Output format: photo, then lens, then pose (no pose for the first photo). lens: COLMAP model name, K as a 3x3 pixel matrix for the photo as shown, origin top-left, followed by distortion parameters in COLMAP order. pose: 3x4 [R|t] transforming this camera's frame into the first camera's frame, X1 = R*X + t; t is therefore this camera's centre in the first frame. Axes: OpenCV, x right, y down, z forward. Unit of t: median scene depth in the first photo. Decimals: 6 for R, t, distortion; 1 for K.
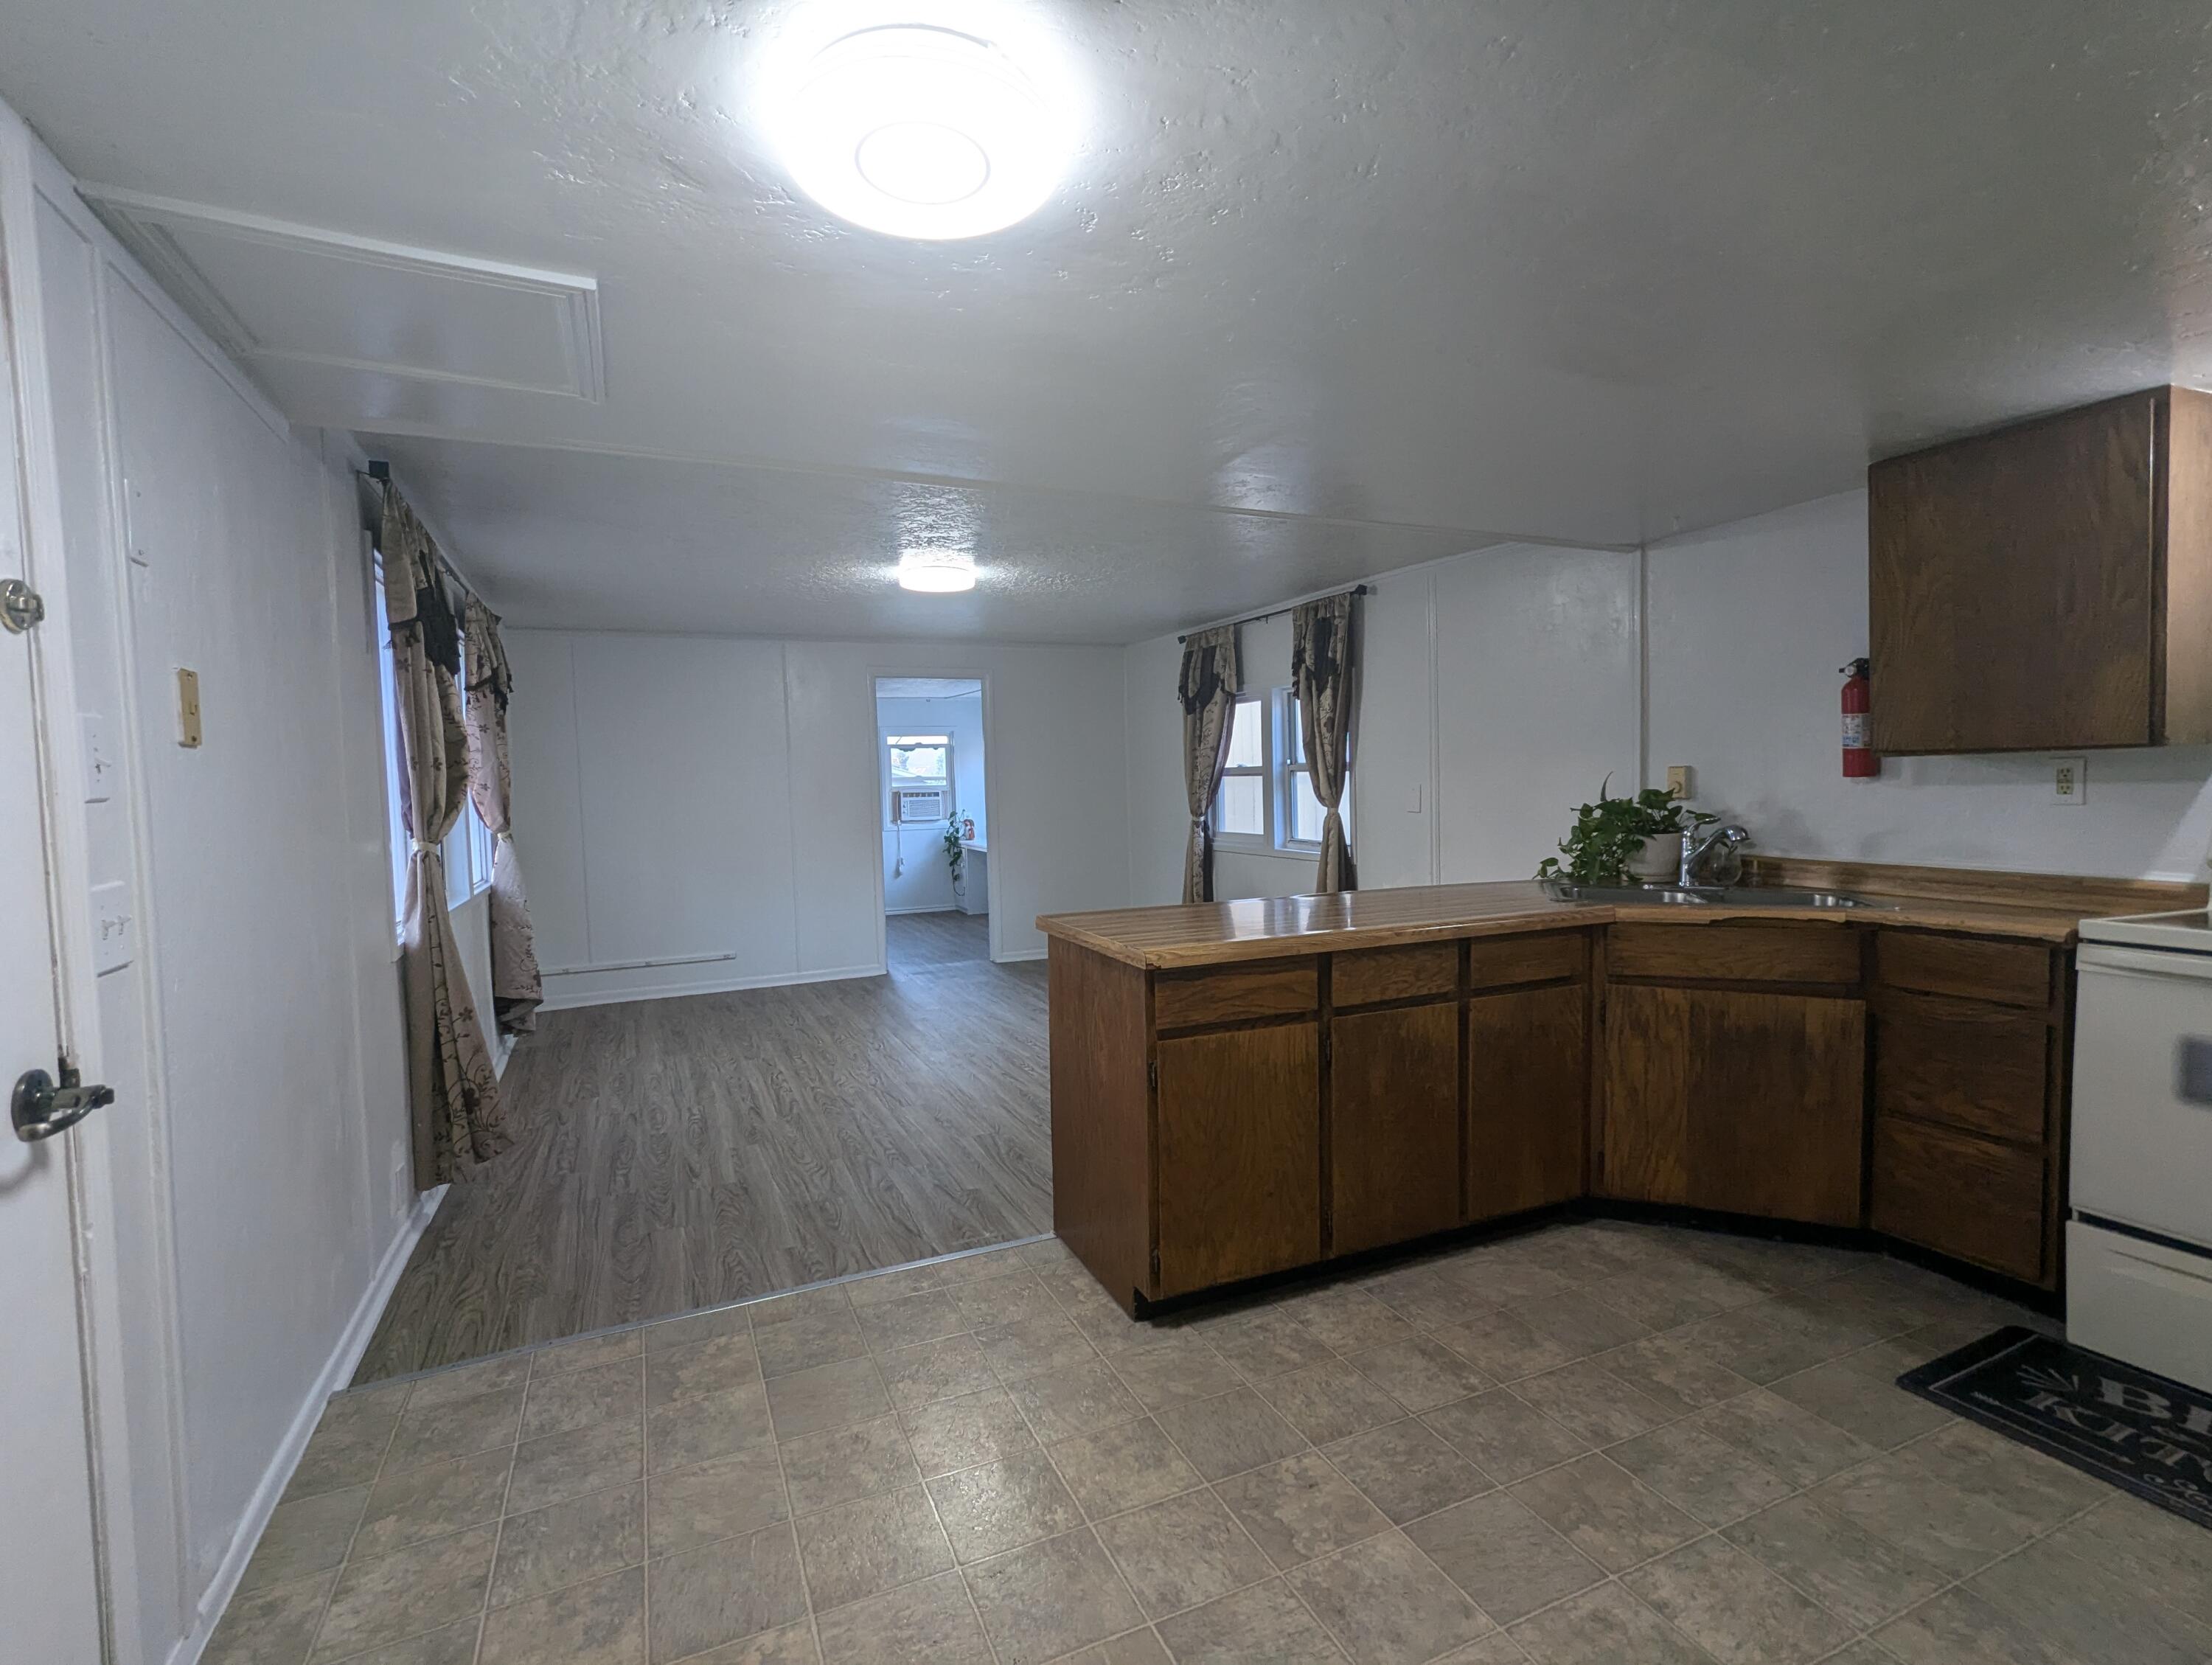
lens RADIAL K [[1054.4, 0, 1119.7], [0, 1054.4, 844.8], [0, 0, 1]] dist [-0.005073, 0.002756]
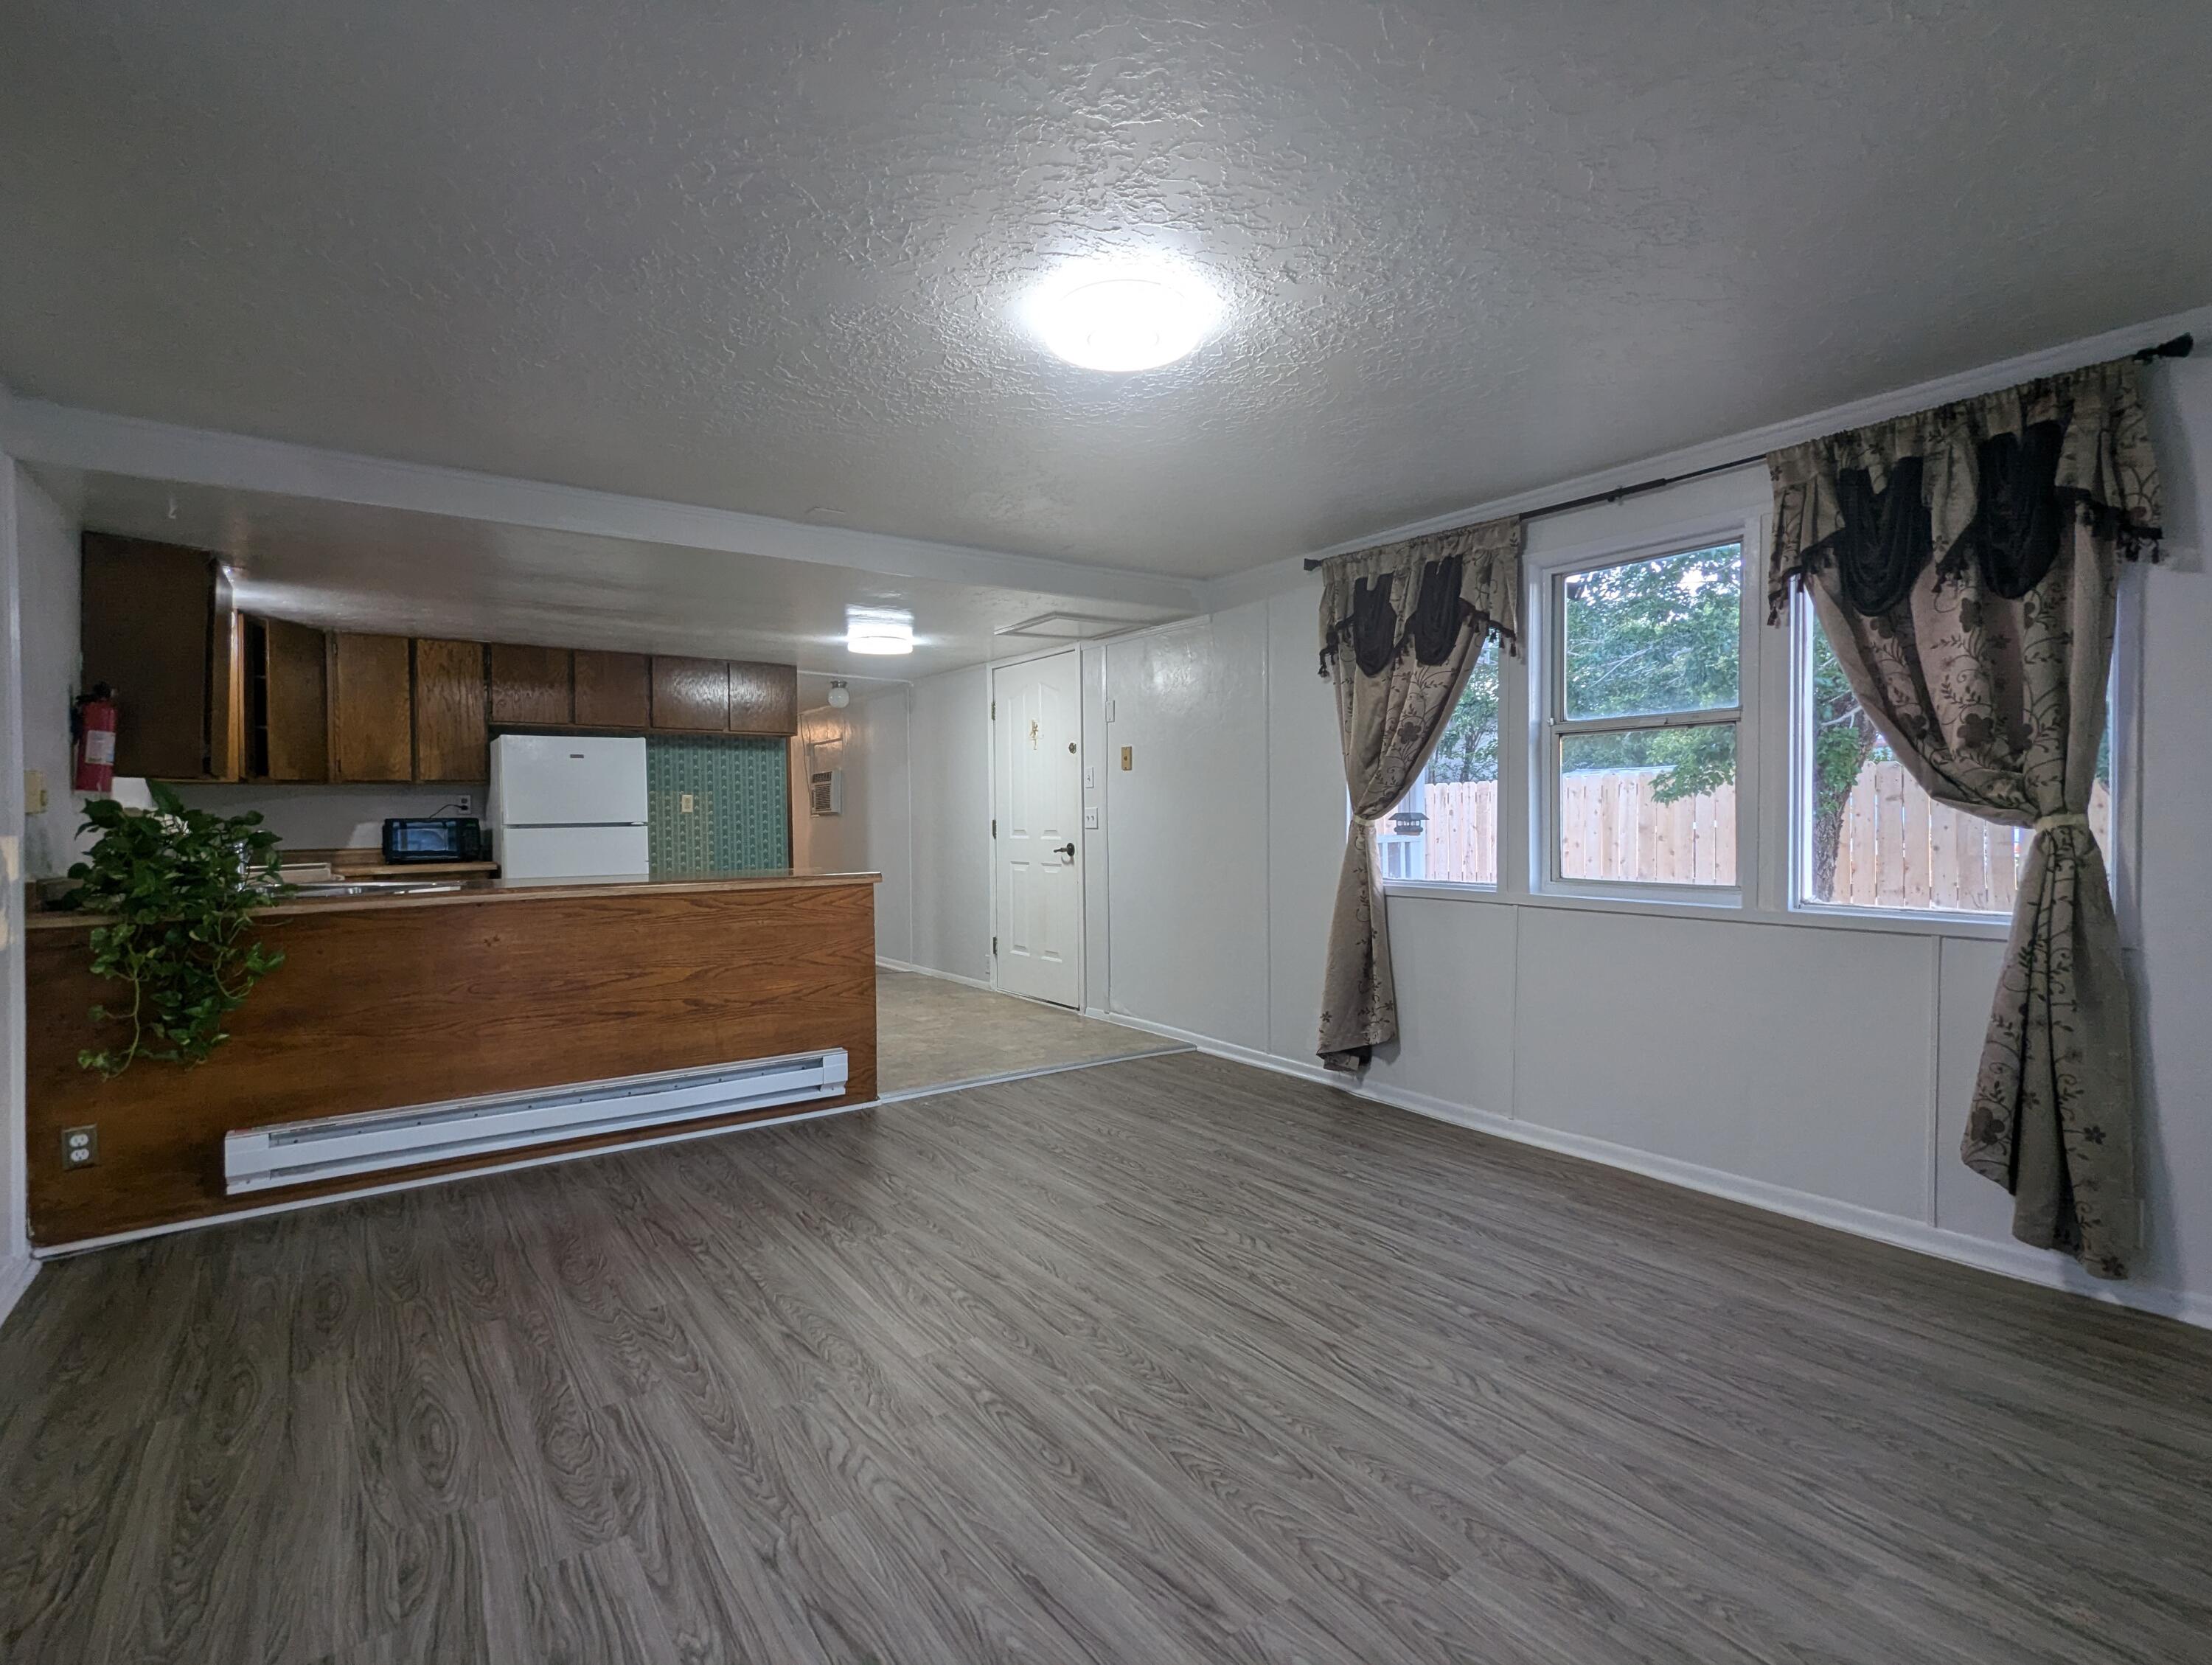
lens RADIAL K [[1054.4, 0, 1080.8], [0, 1054.4, 837.3], [0, 0, 1]] dist [-0.005073, 0.002756]
pose [[-0.984982, 0.034143, -0.169250, -0.074243], [0.019338, 0.995901, 0.088364, -0.070491], [0.171573, 0.083764, -0.981604, 1.710436]]
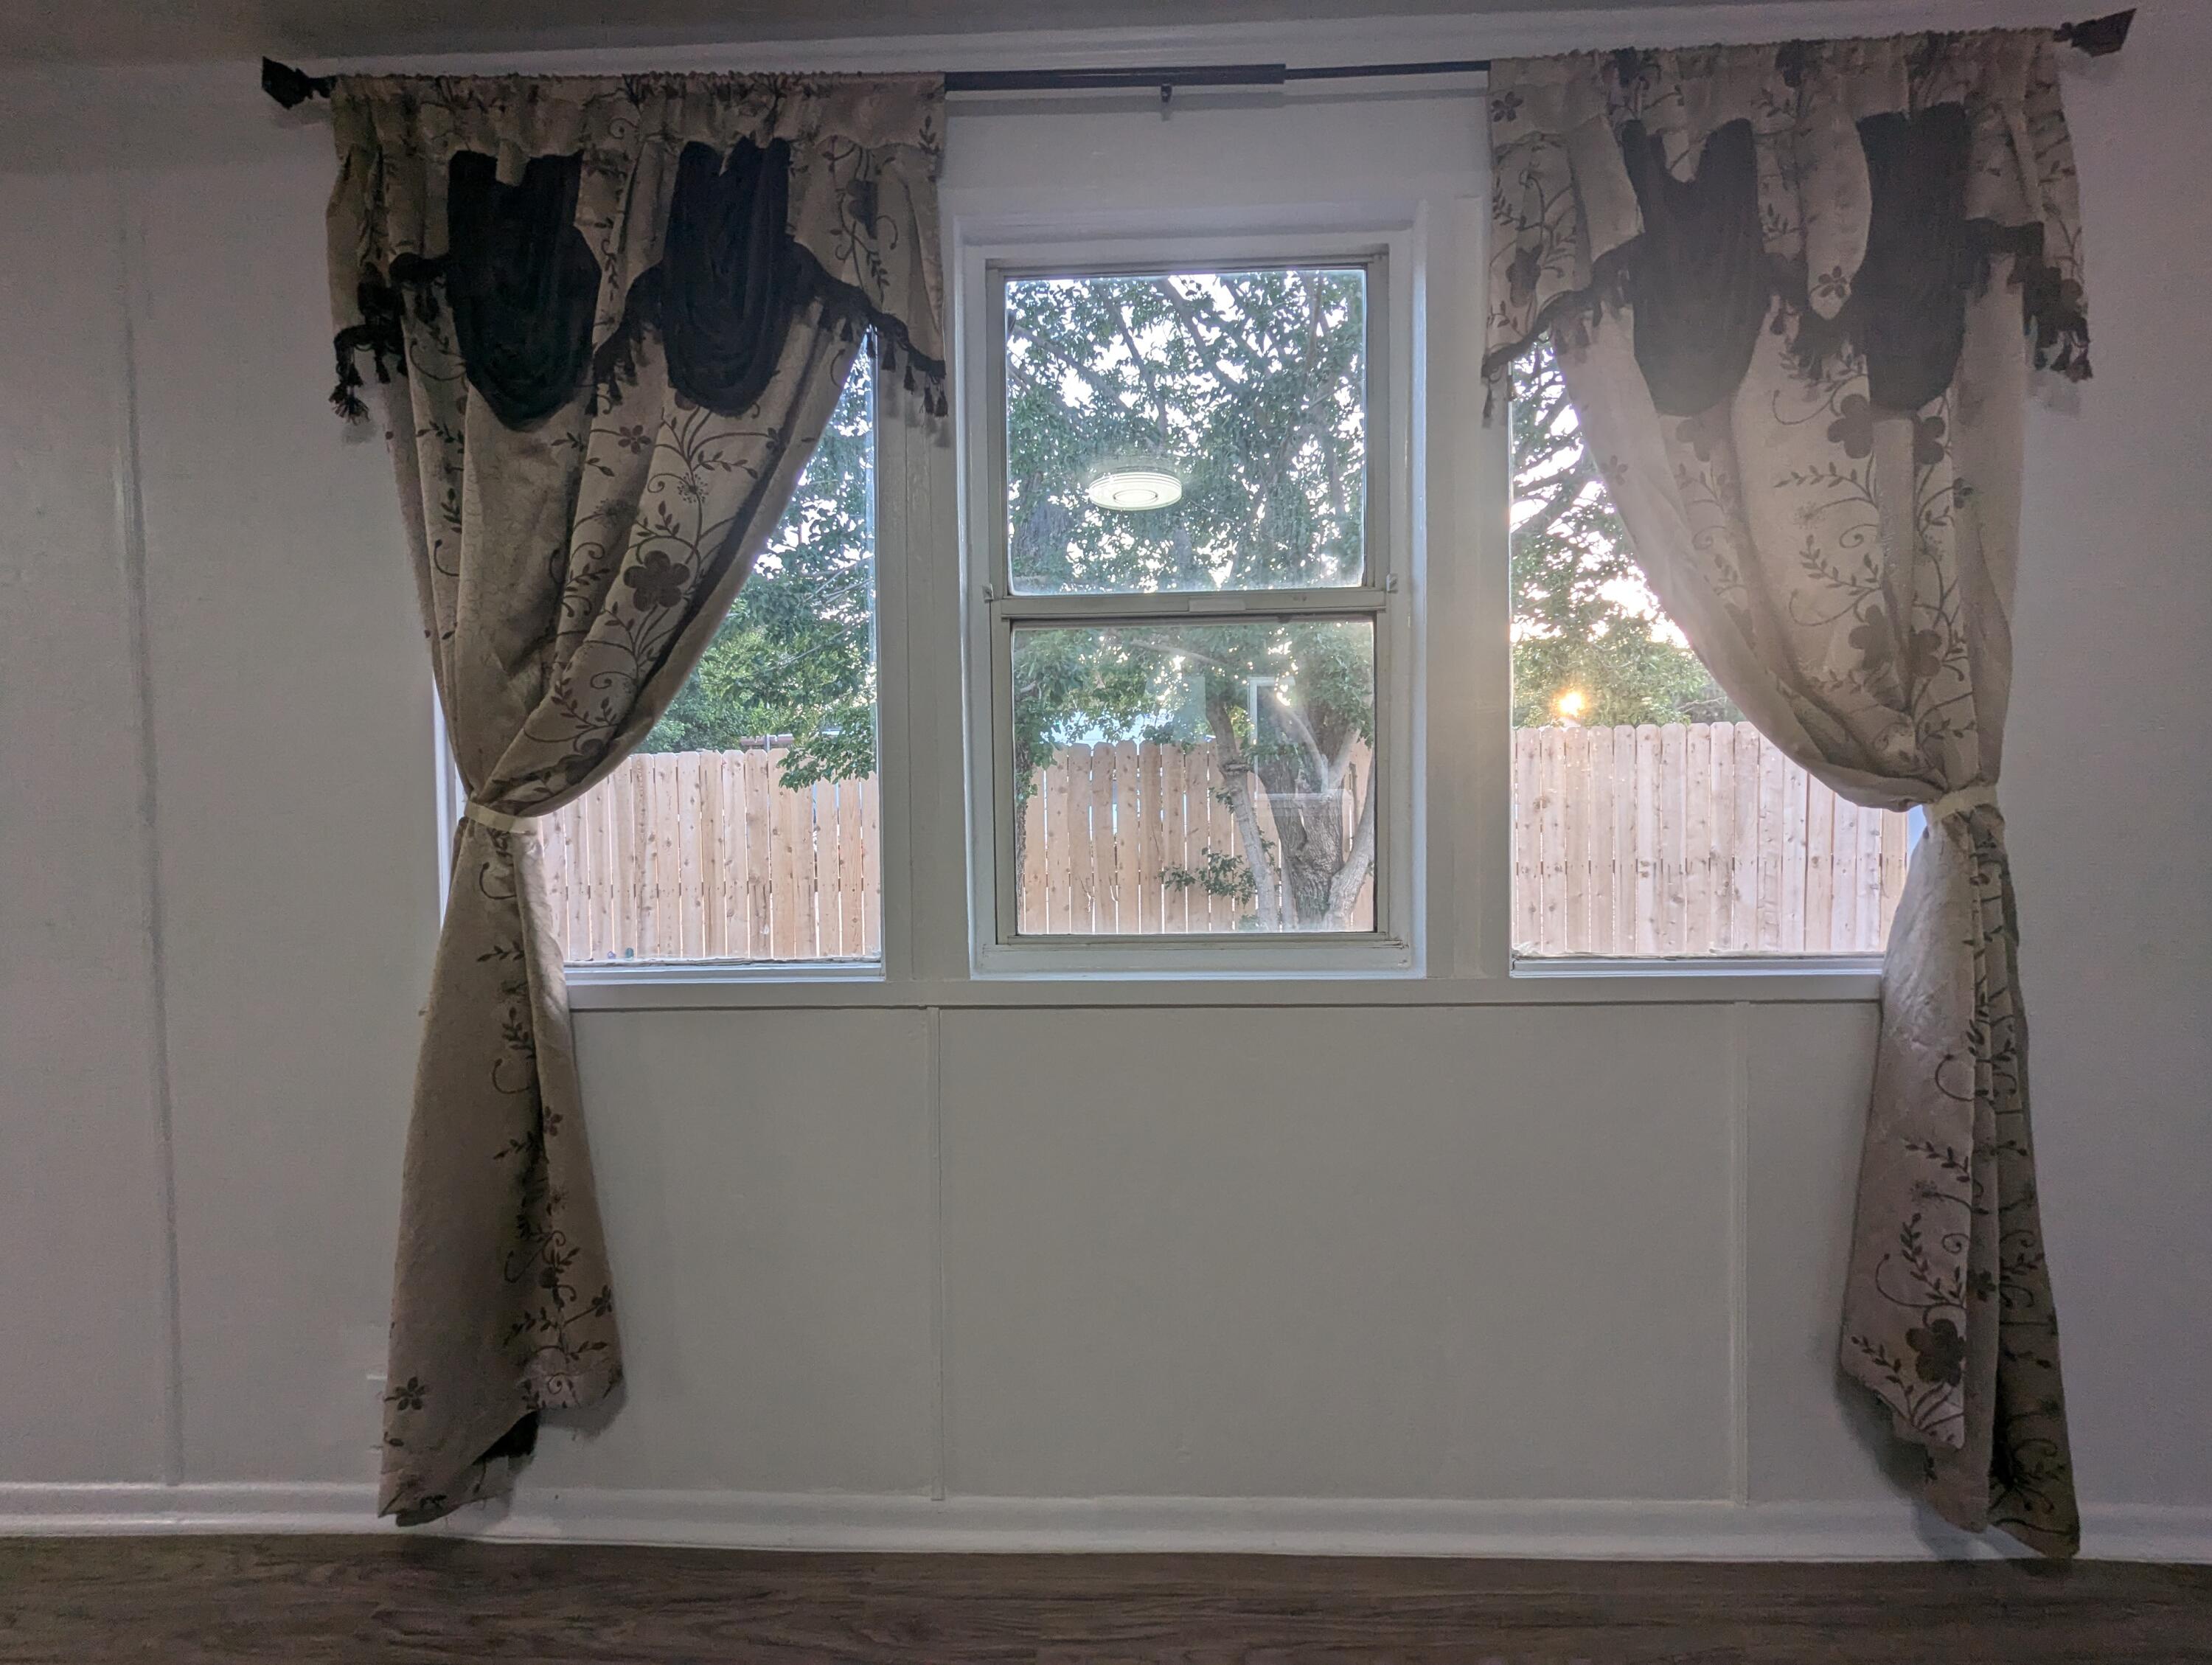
lens RADIAL K [[1054.4, 0, 1101.0], [0, 1054.4, 831.1], [0, 0, 1]] dist [-0.005073, 0.002756]
pose [[-0.452215, 0.062082, -0.889746, -0.274265], [-0.030722, 0.995898, 0.085103, -0.026802], [0.891380, 0.065820, -0.448453, 1.126611]]
